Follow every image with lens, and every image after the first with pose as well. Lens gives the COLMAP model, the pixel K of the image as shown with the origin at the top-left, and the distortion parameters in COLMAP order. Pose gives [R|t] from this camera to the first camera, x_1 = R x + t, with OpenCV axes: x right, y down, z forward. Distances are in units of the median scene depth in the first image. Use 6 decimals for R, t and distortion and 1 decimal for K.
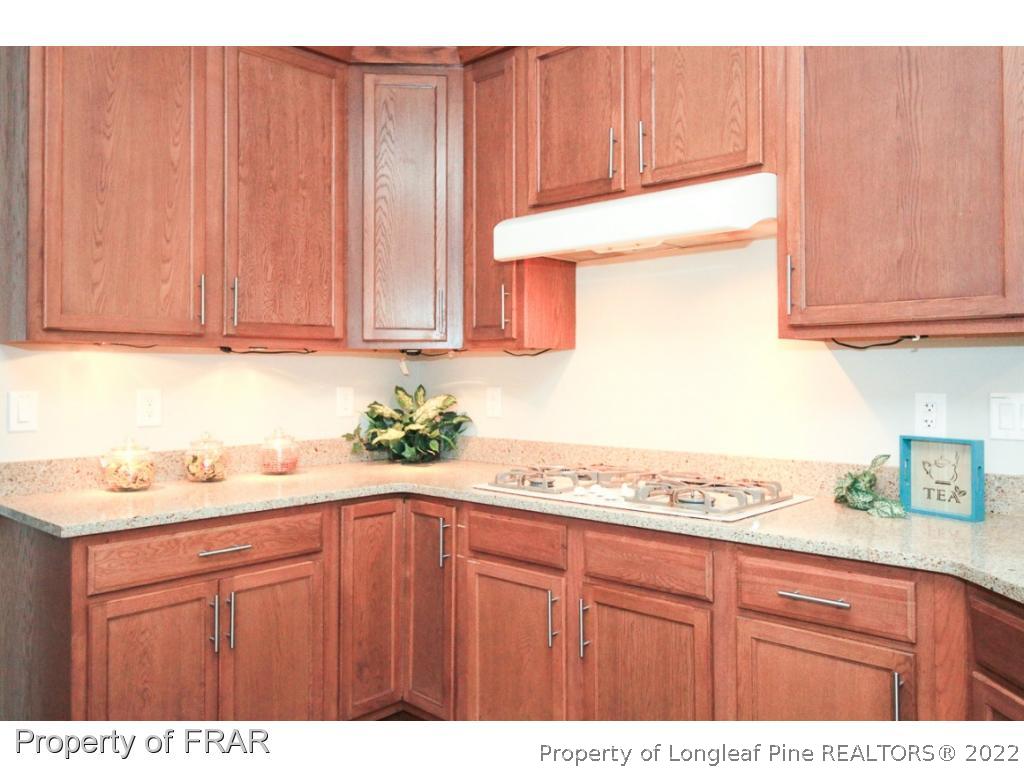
lens RADIAL K [[785.5, 0, 501.1], [0, 785.5, 365.1], [0, 0, 1]] dist [0.007800, 0.000193]
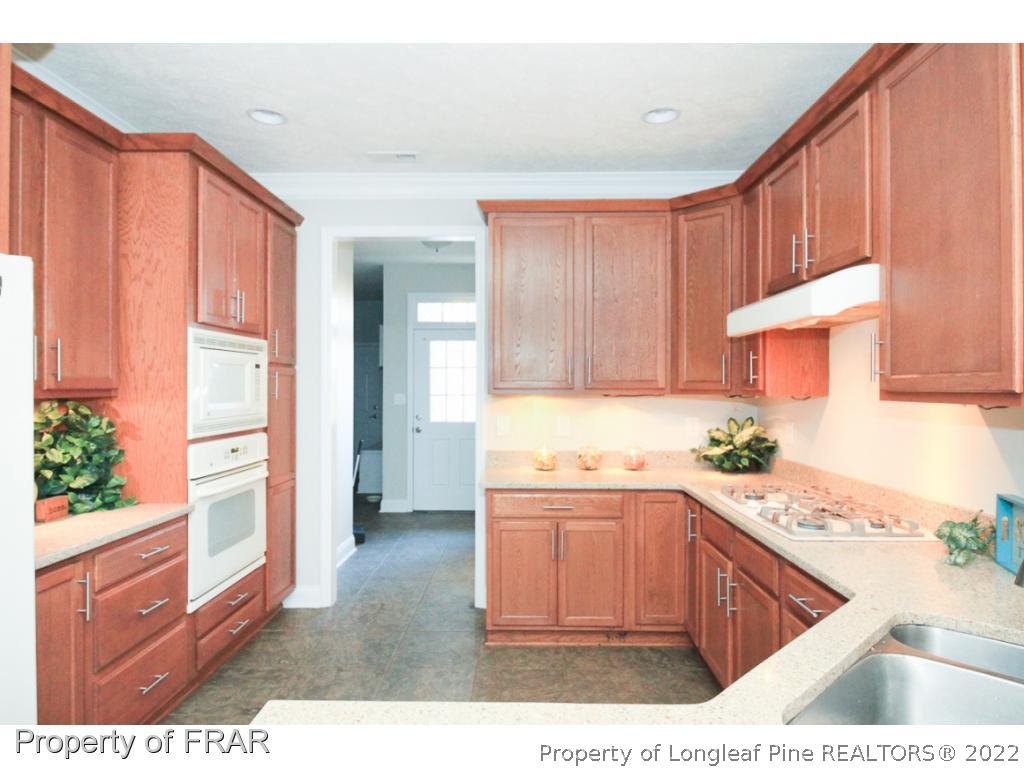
lens RADIAL K [[588.0, 0, 513.7], [0, 588.0, 388.6], [0, 0, 1]] dist [-0.000602, -0.001175]
pose [[0.673633, 0.002937, -0.739060, 0.519851], [0.007510, 0.999913, 0.010818, -0.053597], [0.739028, -0.012838, 0.673553, -0.016693]]
